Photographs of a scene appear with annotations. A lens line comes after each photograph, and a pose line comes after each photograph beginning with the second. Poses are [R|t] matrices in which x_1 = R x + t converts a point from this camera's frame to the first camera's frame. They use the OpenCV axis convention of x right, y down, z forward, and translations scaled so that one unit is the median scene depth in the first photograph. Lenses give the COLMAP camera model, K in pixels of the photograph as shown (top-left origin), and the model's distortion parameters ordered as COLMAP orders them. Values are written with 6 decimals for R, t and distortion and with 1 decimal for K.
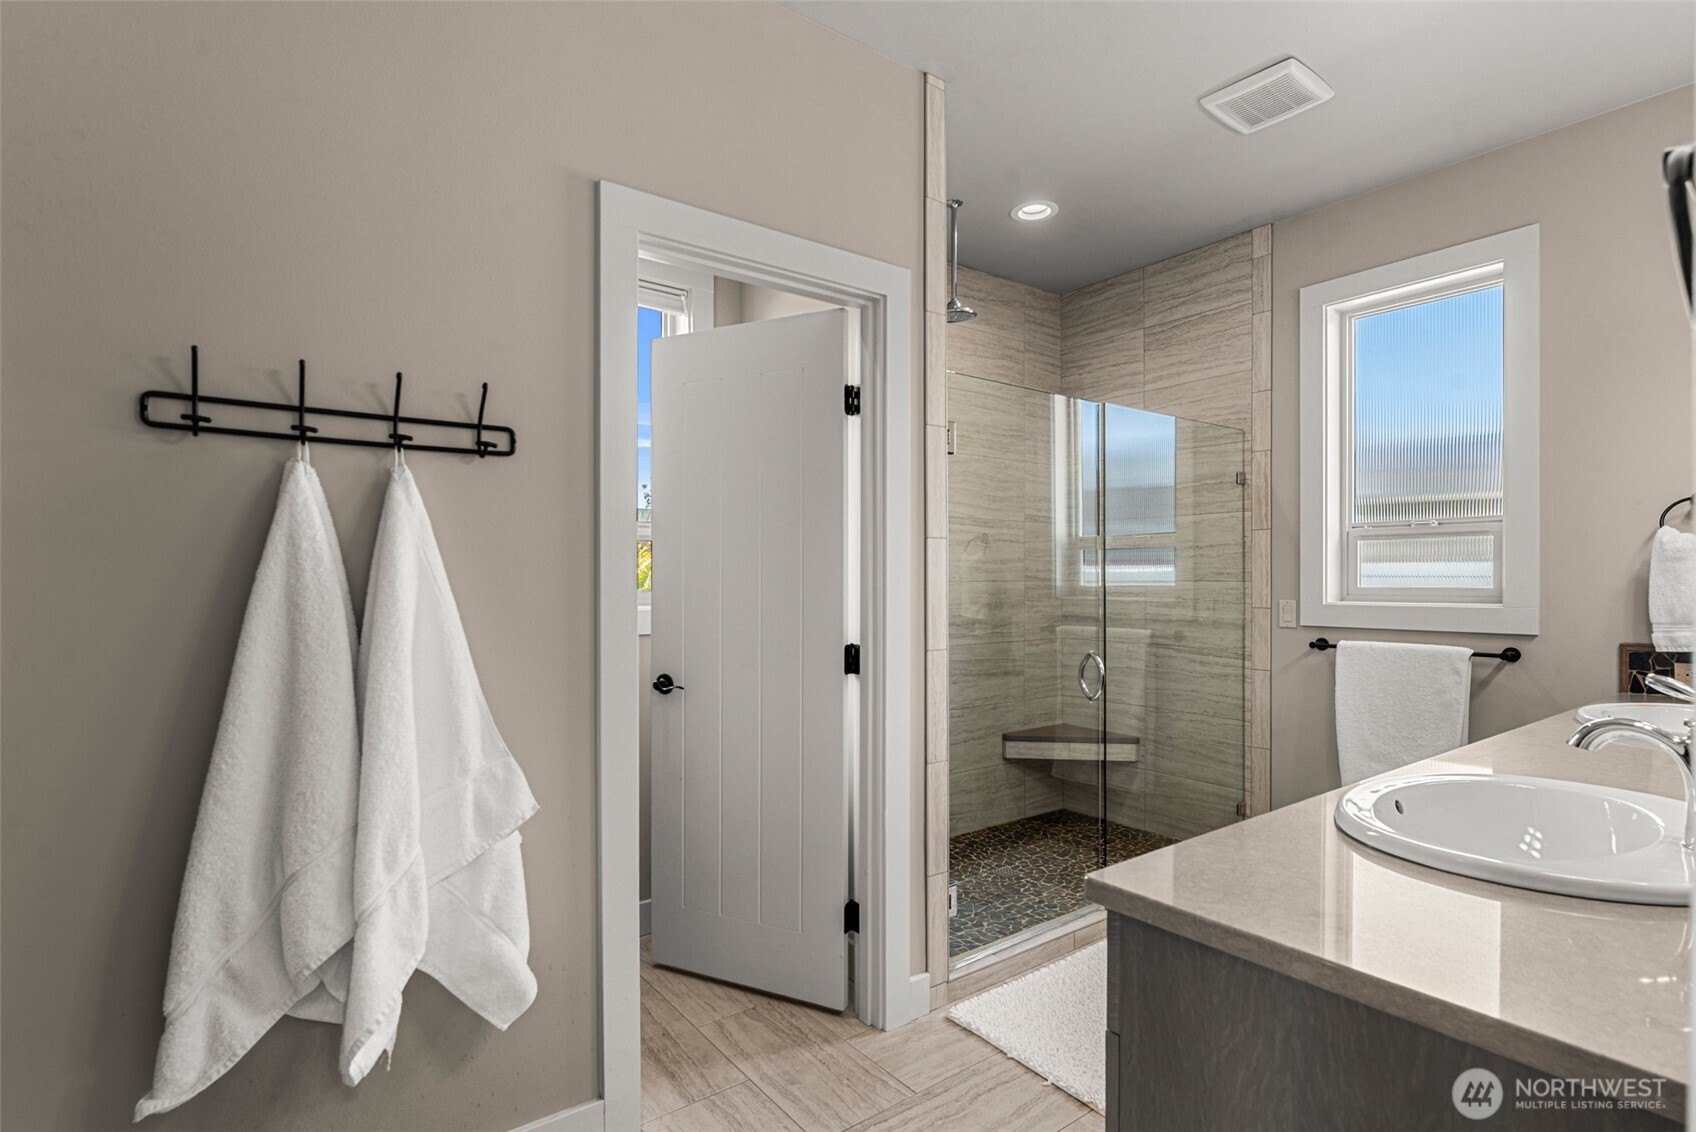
lens RADIAL K [[836.6, 0, 846.8], [0, 836.6, 579.3], [0, 0, 1]] dist [0.004056, 0.000425]
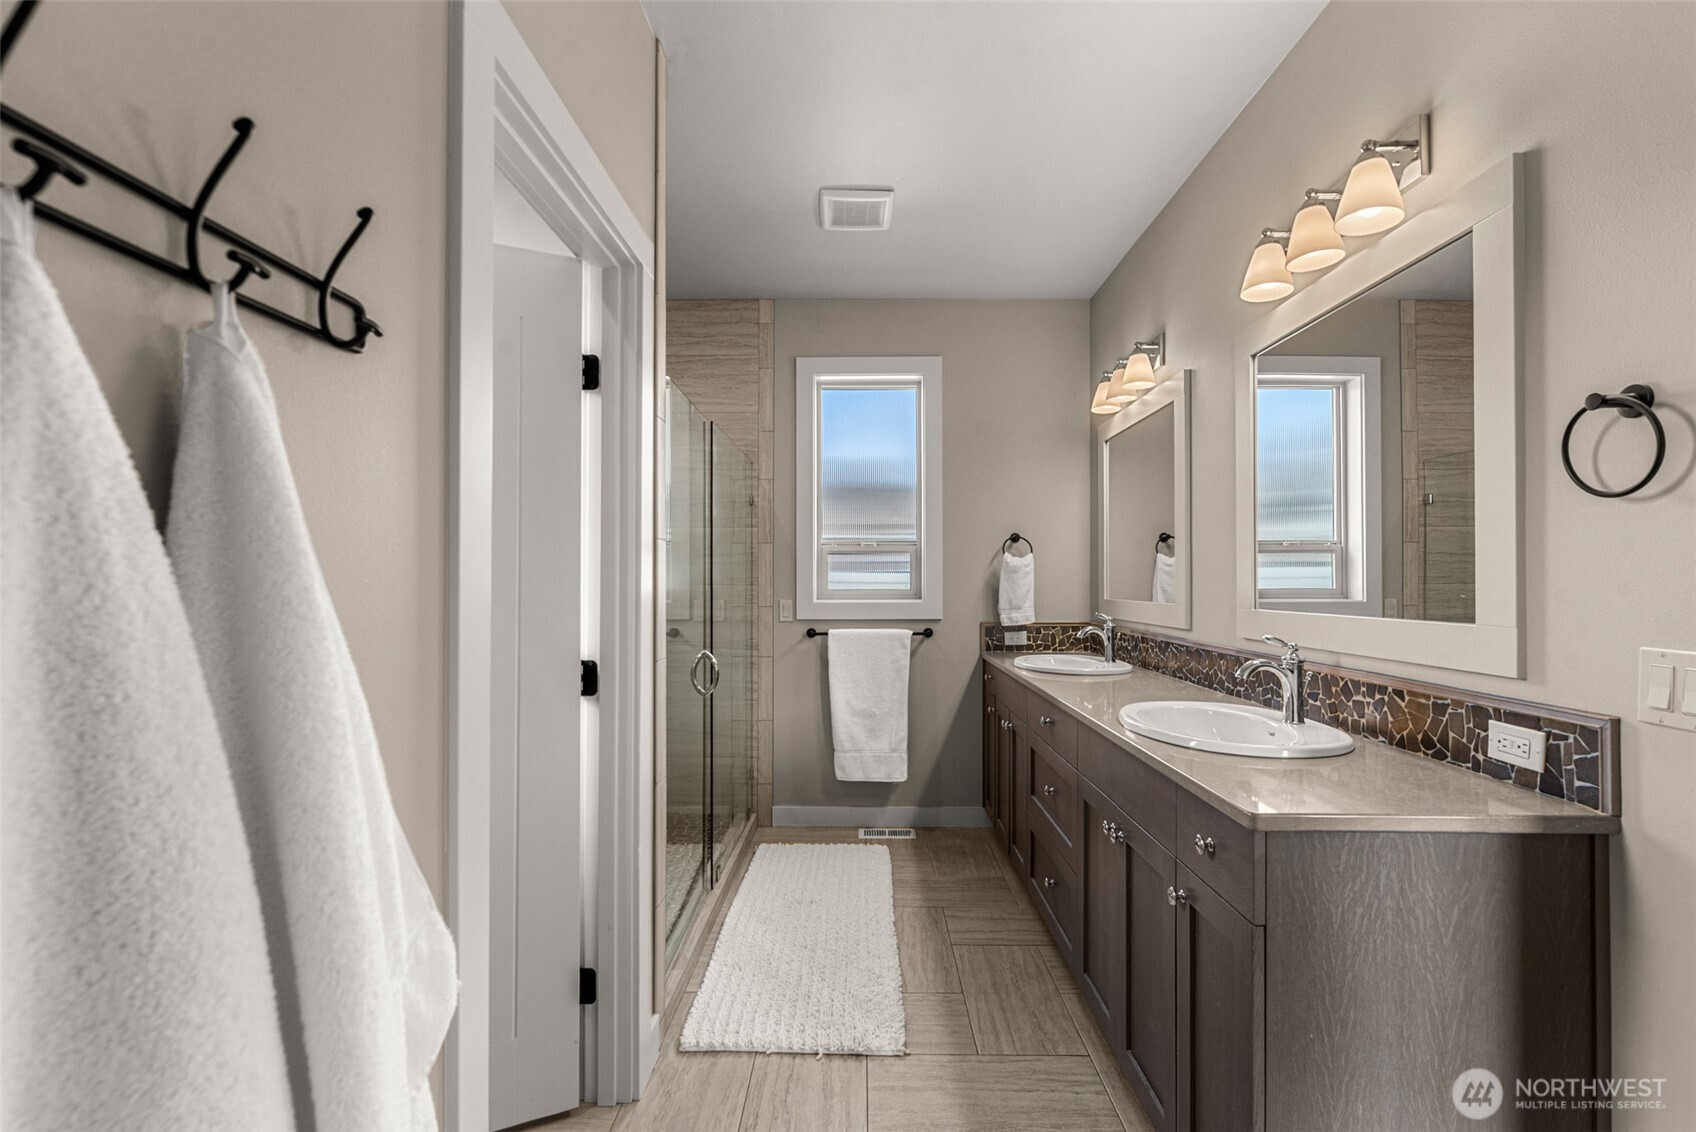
lens RADIAL K [[741.8, 0, 860.2], [0, 741.8, 570.5], [0, 0, 1]] dist [-0.000743, 0.000014]
pose [[0.605986, 0.014119, 0.795350, -0.325067], [-0.001124, 0.999857, -0.016893, -0.000532], [-0.795475, 0.009343, 0.605915, 0.253724]]
